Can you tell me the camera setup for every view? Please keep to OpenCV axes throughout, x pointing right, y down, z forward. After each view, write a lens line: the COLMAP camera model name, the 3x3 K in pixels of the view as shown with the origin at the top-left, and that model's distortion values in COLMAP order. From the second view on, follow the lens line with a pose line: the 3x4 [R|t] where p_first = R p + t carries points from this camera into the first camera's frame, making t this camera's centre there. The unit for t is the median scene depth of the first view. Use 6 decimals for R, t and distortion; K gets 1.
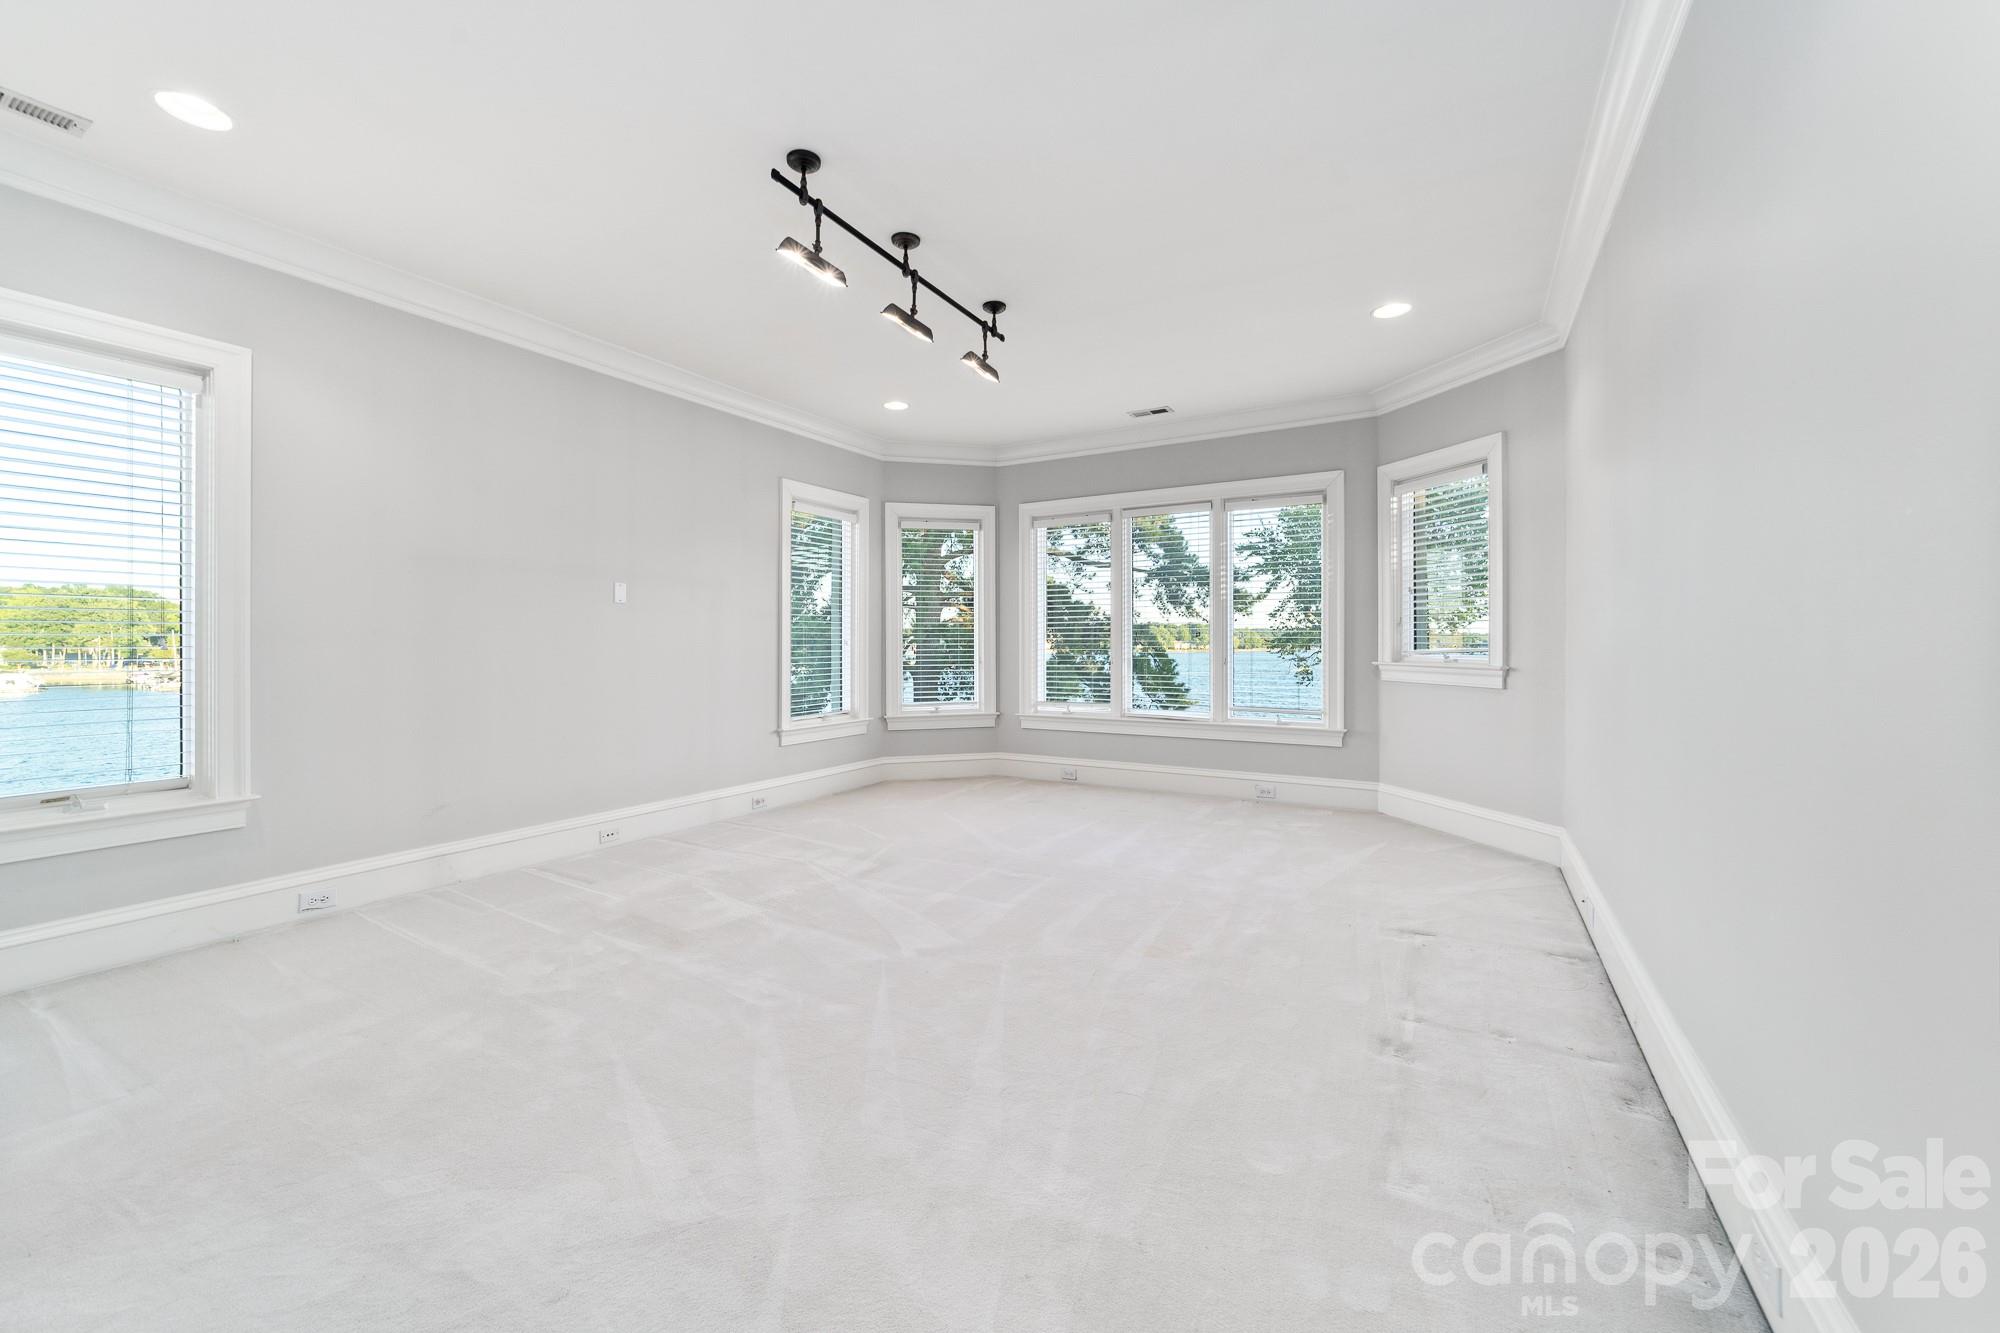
lens RADIAL K [[777.0, 0, 990.9], [0, 777.0, 645.6], [0, 0, 1]] dist [0.001678, 0.000093]
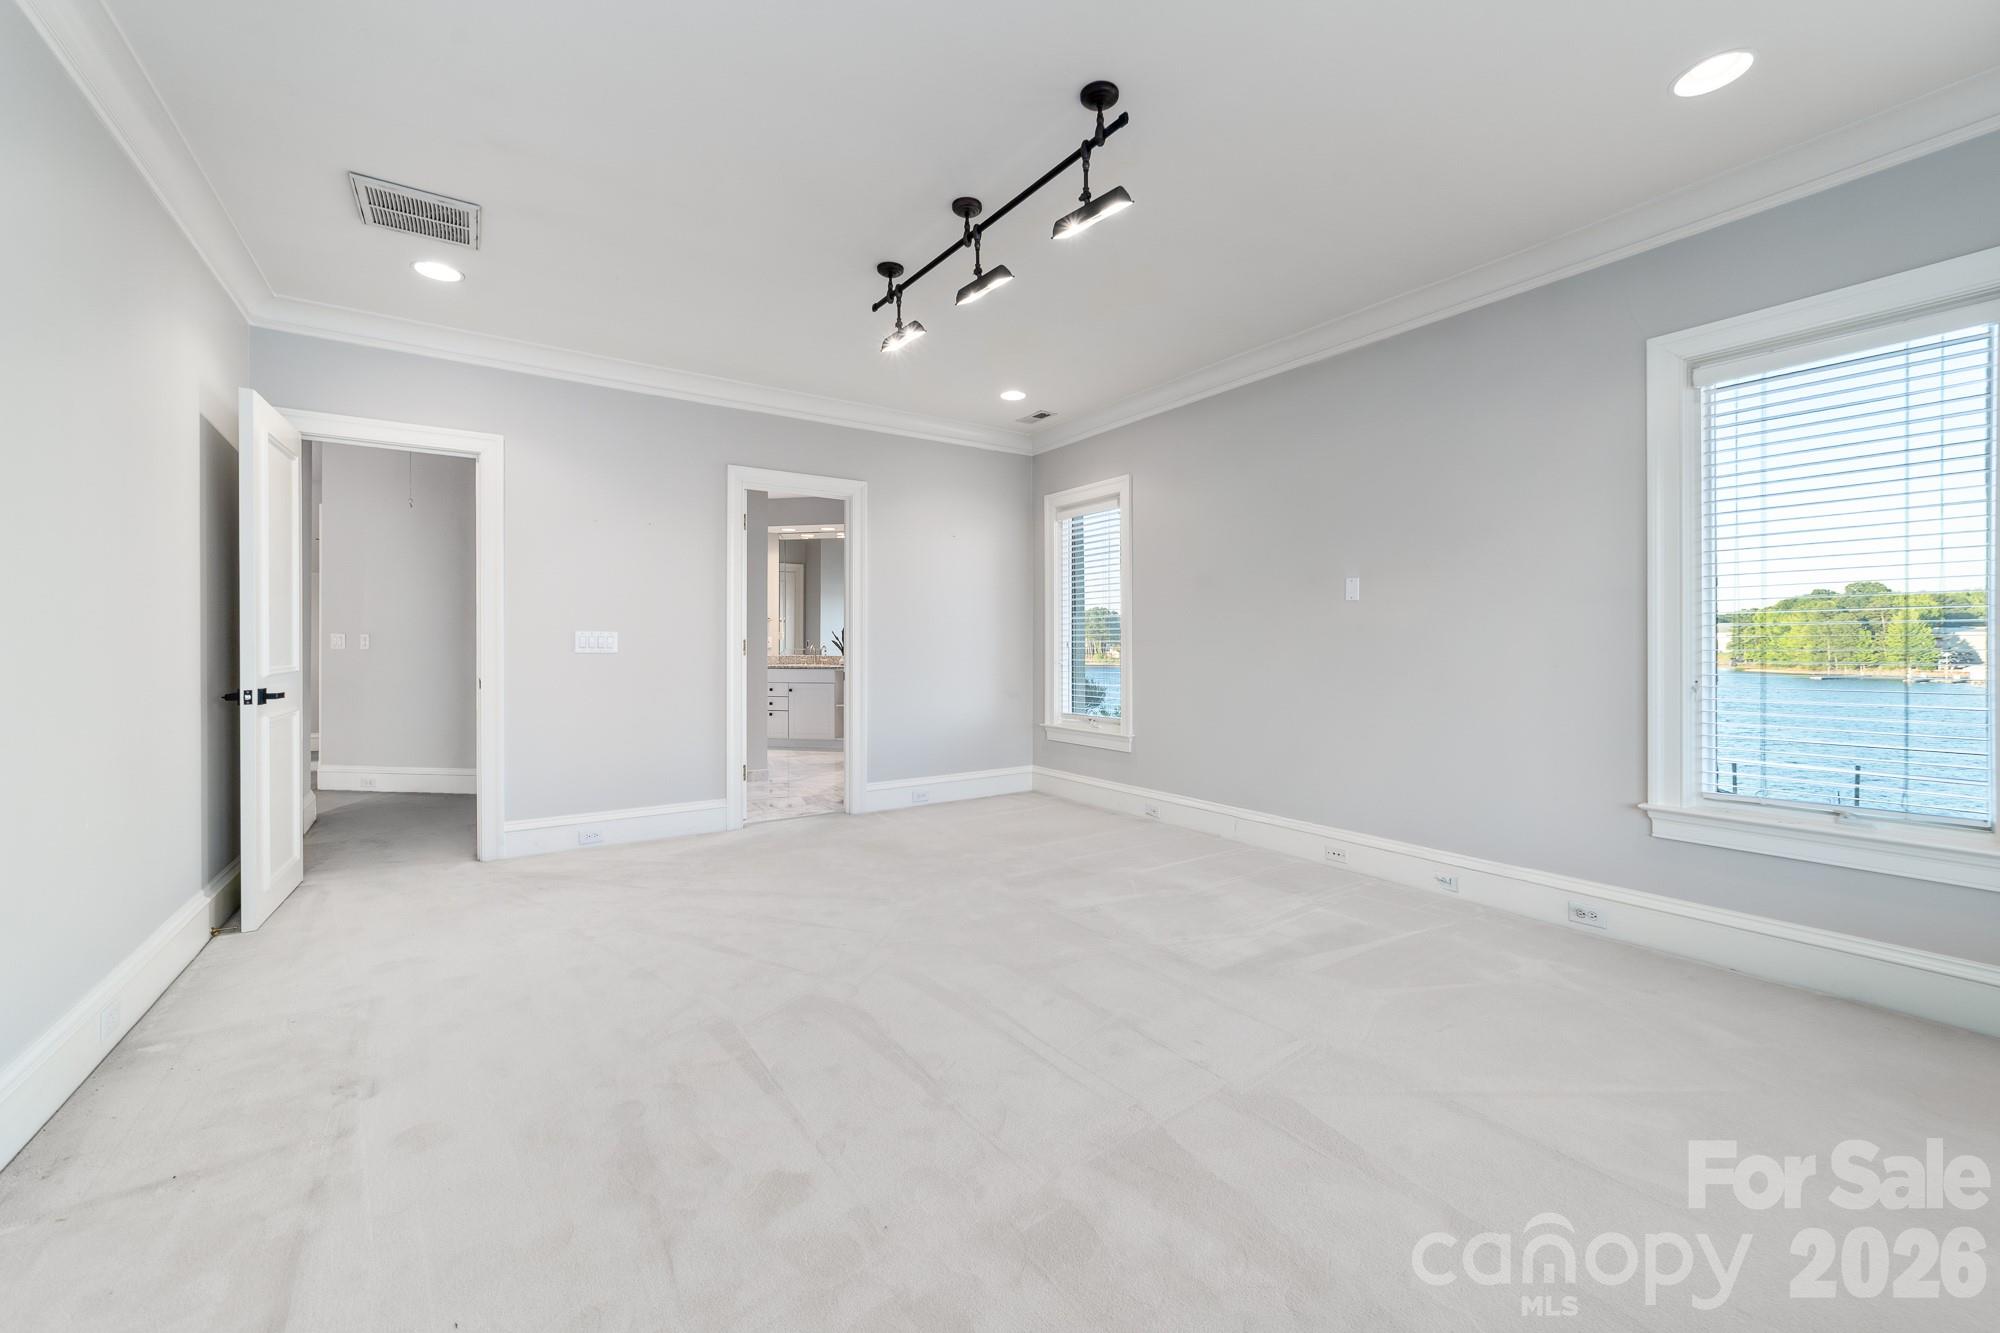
lens RADIAL K [[777.0, 0, 988.6], [0, 777.0, 659.3], [0, 0, 1]] dist [0.001678, 0.000093]
pose [[-0.420337, 0.003560, -0.907361, 0.620647], [-0.014358, 0.999841, 0.010575, 0.010677], [0.907255, 0.017473, -0.420219, 1.209345]]
